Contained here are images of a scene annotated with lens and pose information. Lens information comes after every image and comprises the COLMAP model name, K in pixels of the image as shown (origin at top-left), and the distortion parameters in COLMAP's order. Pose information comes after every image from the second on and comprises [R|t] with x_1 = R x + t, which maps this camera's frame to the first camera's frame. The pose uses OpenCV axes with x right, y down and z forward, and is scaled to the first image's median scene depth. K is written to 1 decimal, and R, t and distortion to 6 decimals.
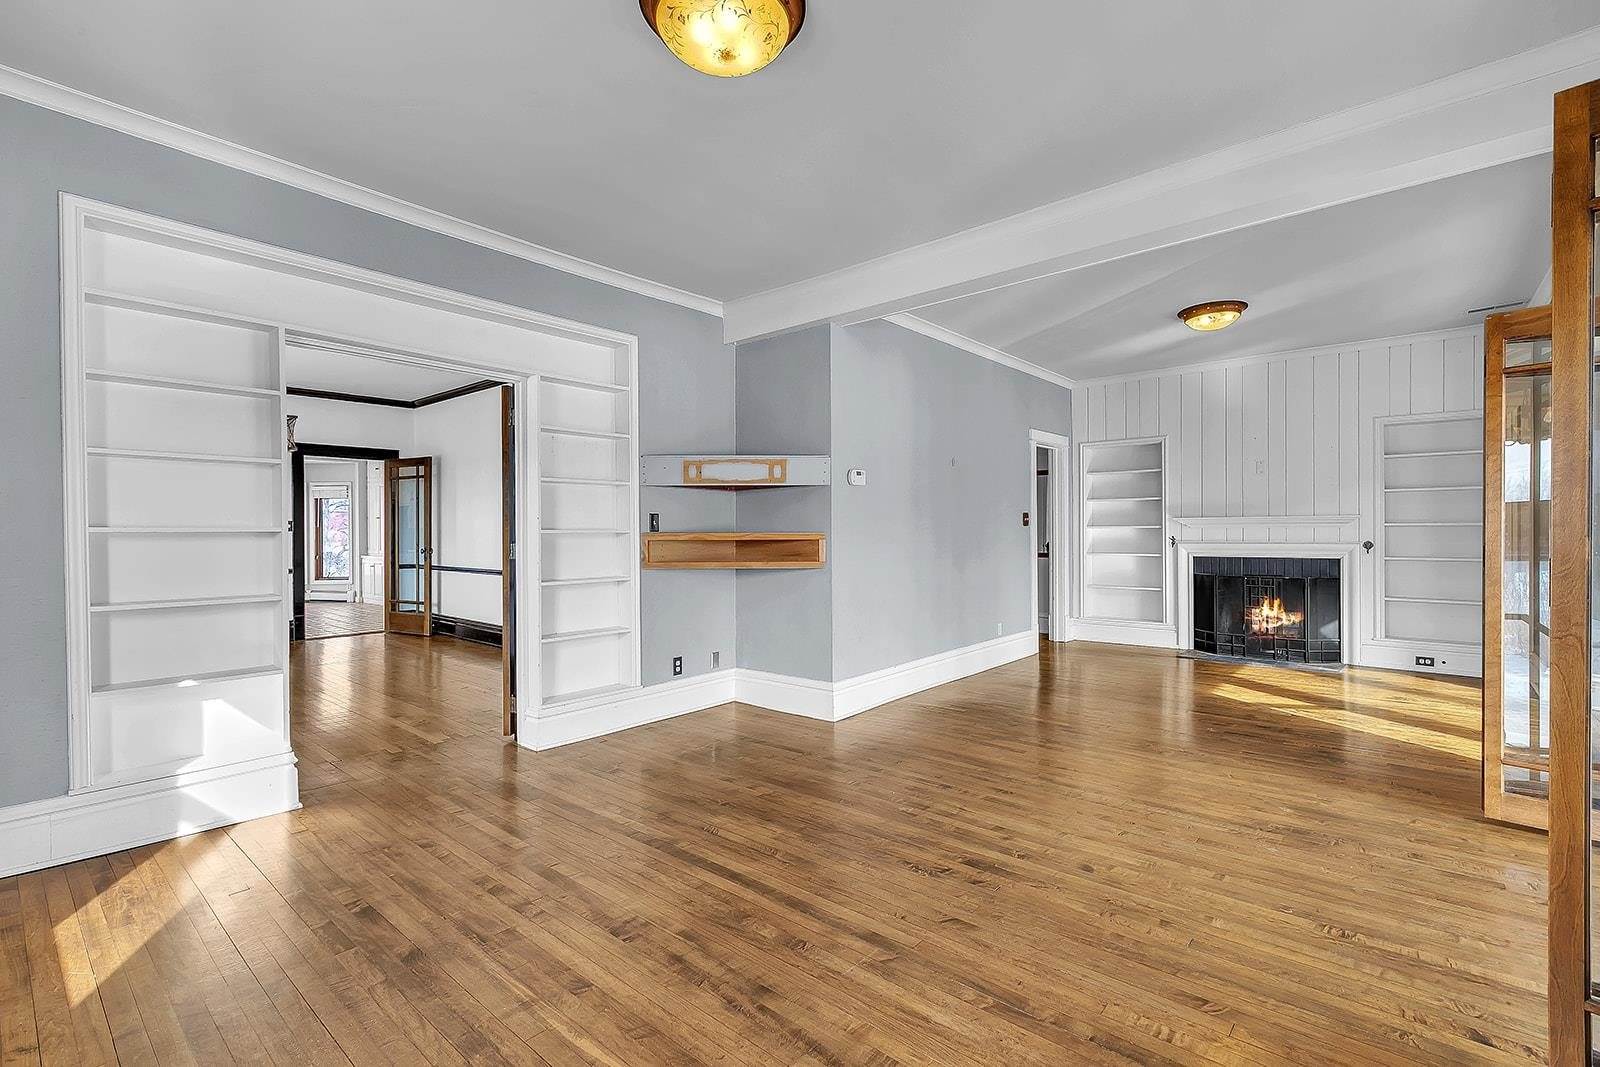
lens RADIAL K [[745.3, 0, 806.7], [0, 745.3, 532.7], [0, 0, 1]] dist [0.004611, -0.000003]
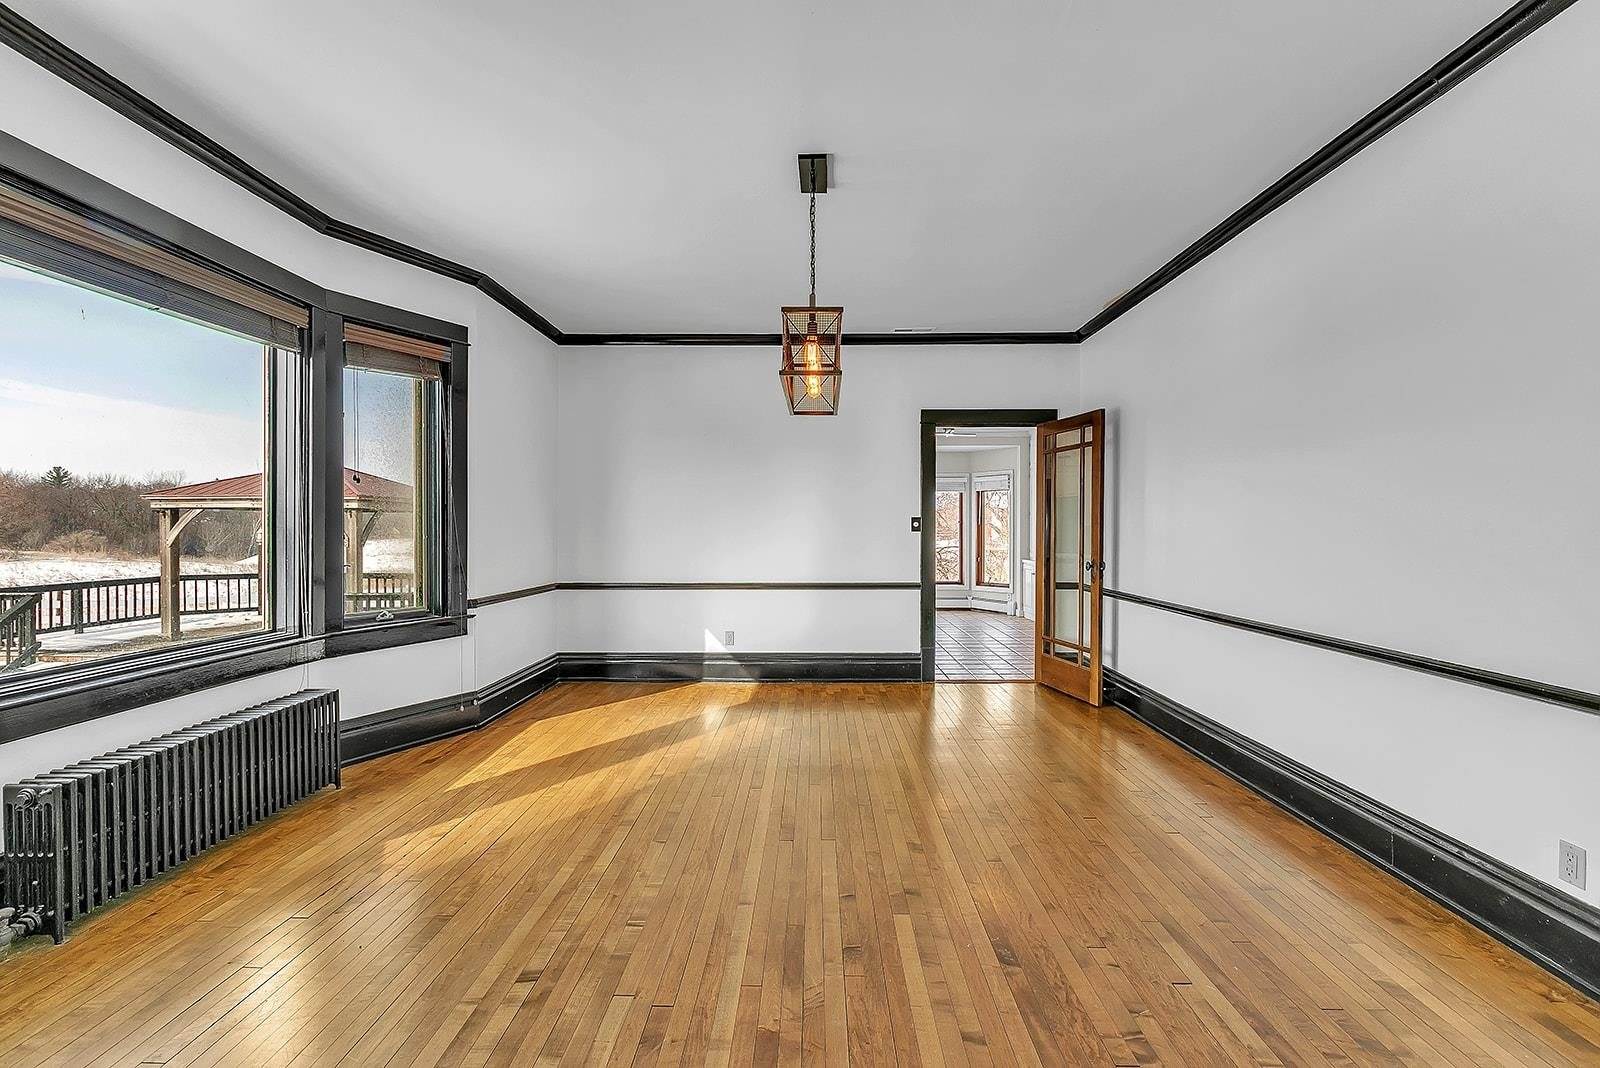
lens RADIAL K [[745.3, 0, 803.3], [0, 745.3, 539.1], [0, 0, 1]] dist [0.004611, -0.000003]
pose [[0.657238, 0.013500, -0.753562, -0.094545], [-0.003340, 0.999882, 0.015000, -0.002188], [0.753676, -0.007342, 0.657206, 0.191587]]
